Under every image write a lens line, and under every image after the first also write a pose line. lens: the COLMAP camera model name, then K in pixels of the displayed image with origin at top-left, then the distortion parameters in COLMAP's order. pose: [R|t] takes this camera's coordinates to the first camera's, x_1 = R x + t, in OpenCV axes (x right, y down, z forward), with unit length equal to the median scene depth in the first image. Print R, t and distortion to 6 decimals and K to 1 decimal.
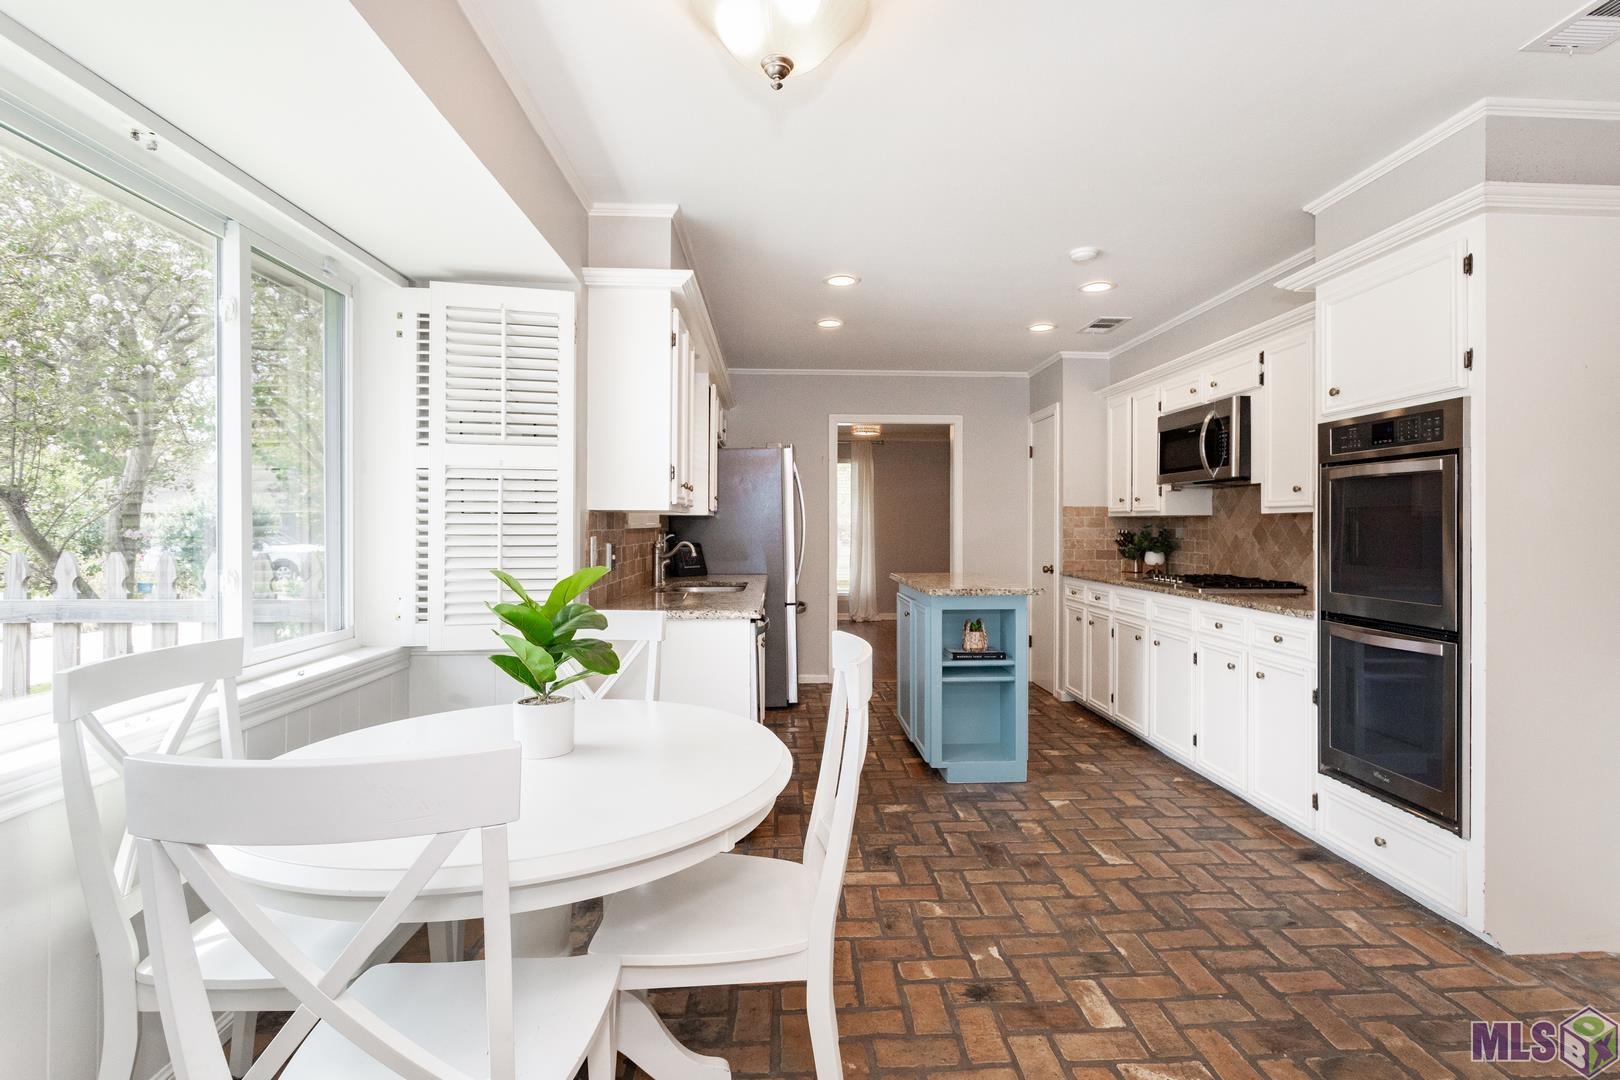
lens RADIAL K [[801.7, 0, 849.4], [0, 801.7, 532.2], [0, 0, 1]] dist [-0.001566, 0.003032]
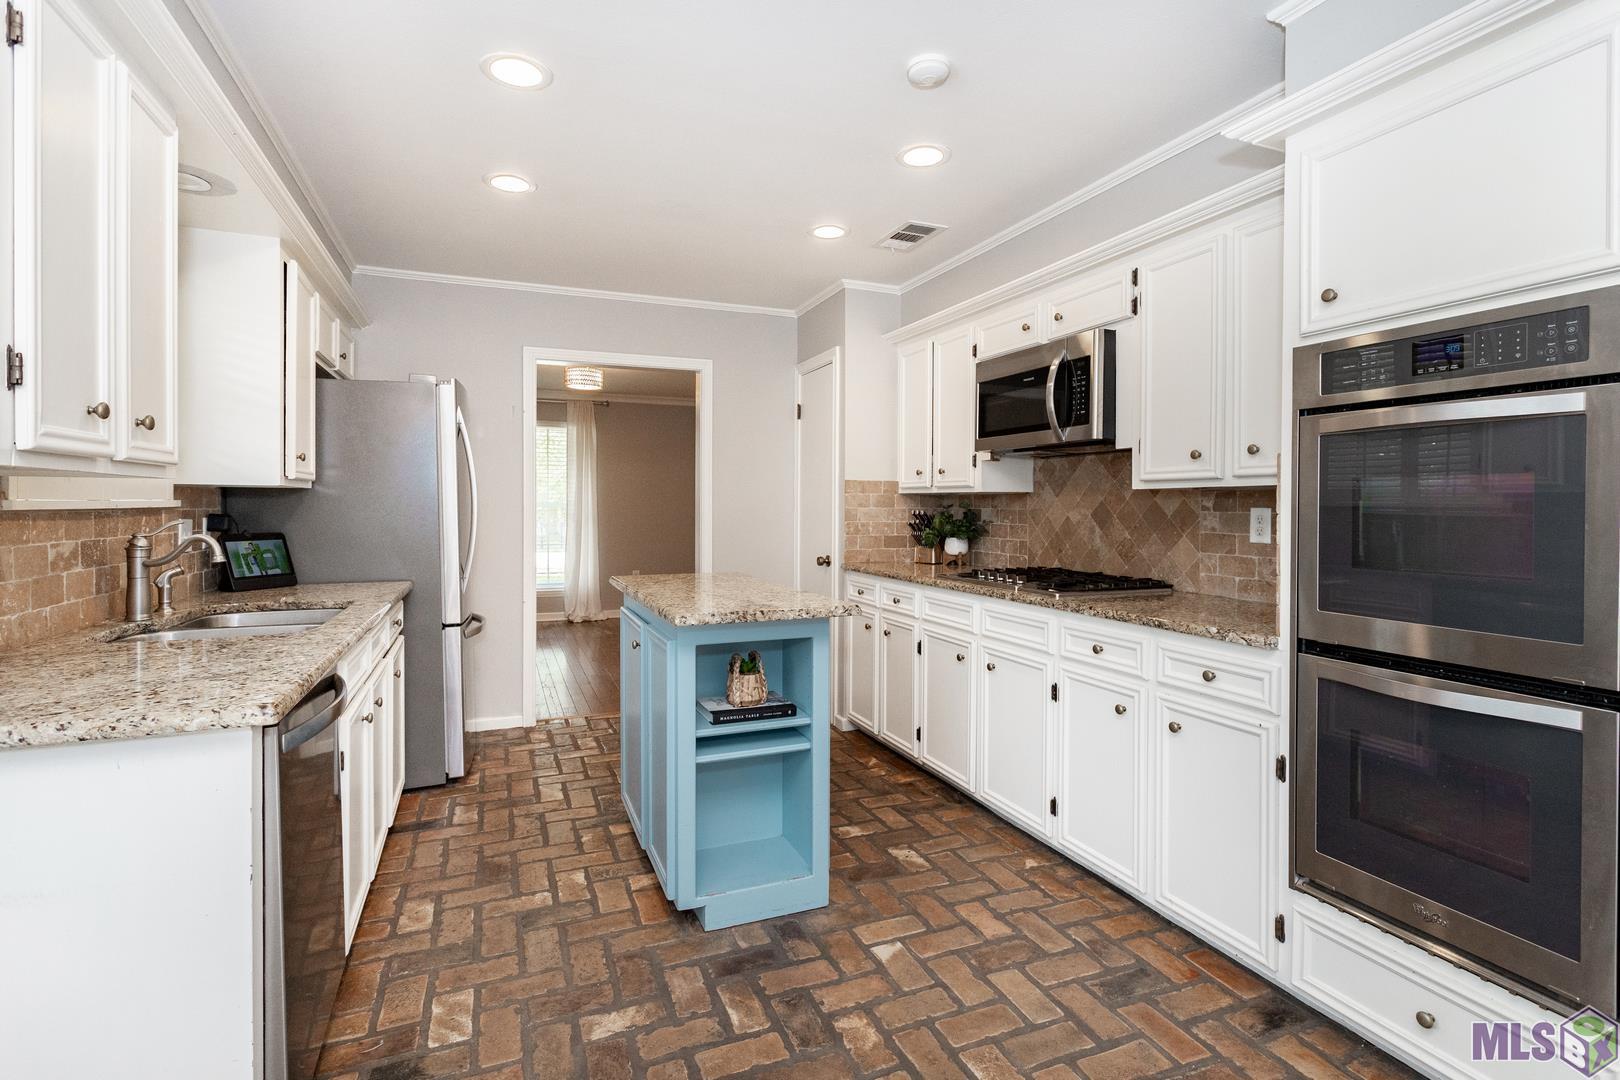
lens RADIAL K [[801.7, 0, 846.9], [0, 801.7, 507.2], [0, 0, 1]] dist [-0.001566, 0.003032]
pose [[0.947369, 0.001021, 0.320142, 0.030562], [0.000497, 0.999989, -0.004659, -0.003597], [-0.320144, 0.004573, 0.947358, 0.398177]]
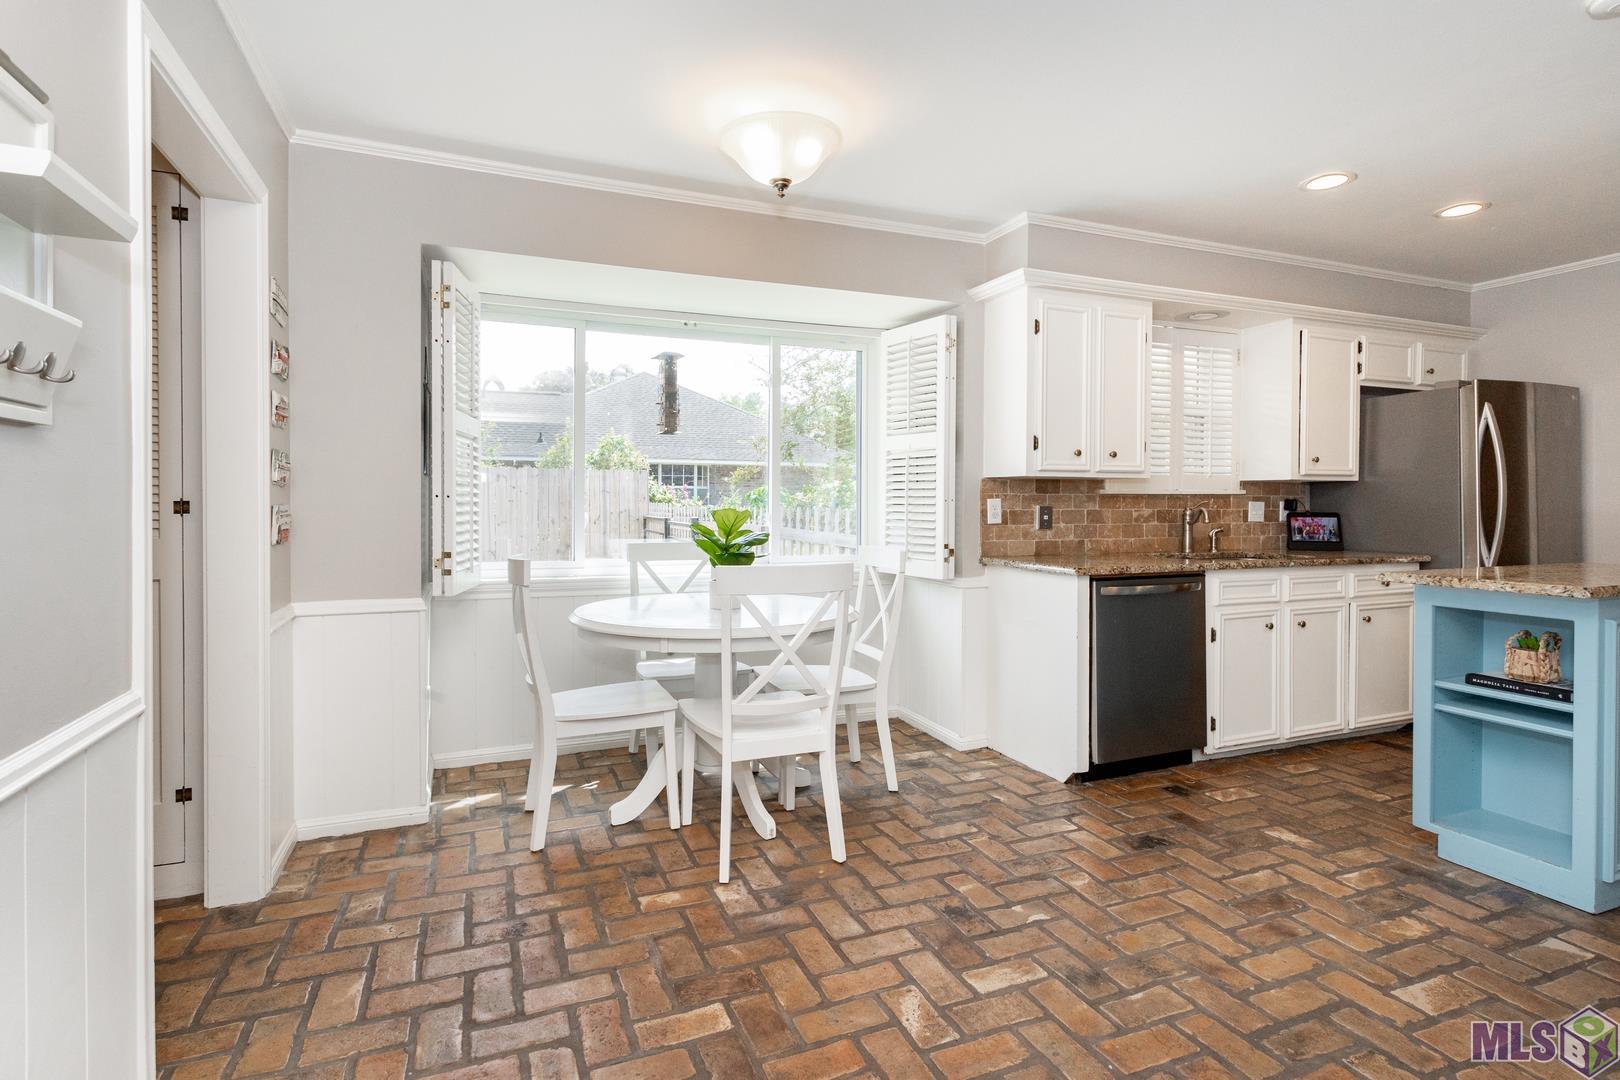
lens RADIAL K [[801.7, 0, 776.6], [0, 801.7, 512.6], [0, 0, 1]] dist [-0.001566, 0.003032]
pose [[0.275606, 0.009383, -0.961225, 0.633088], [-0.012649, 0.999901, 0.006134, 0.019872], [0.961187, 0.010467, 0.275698, 0.261814]]
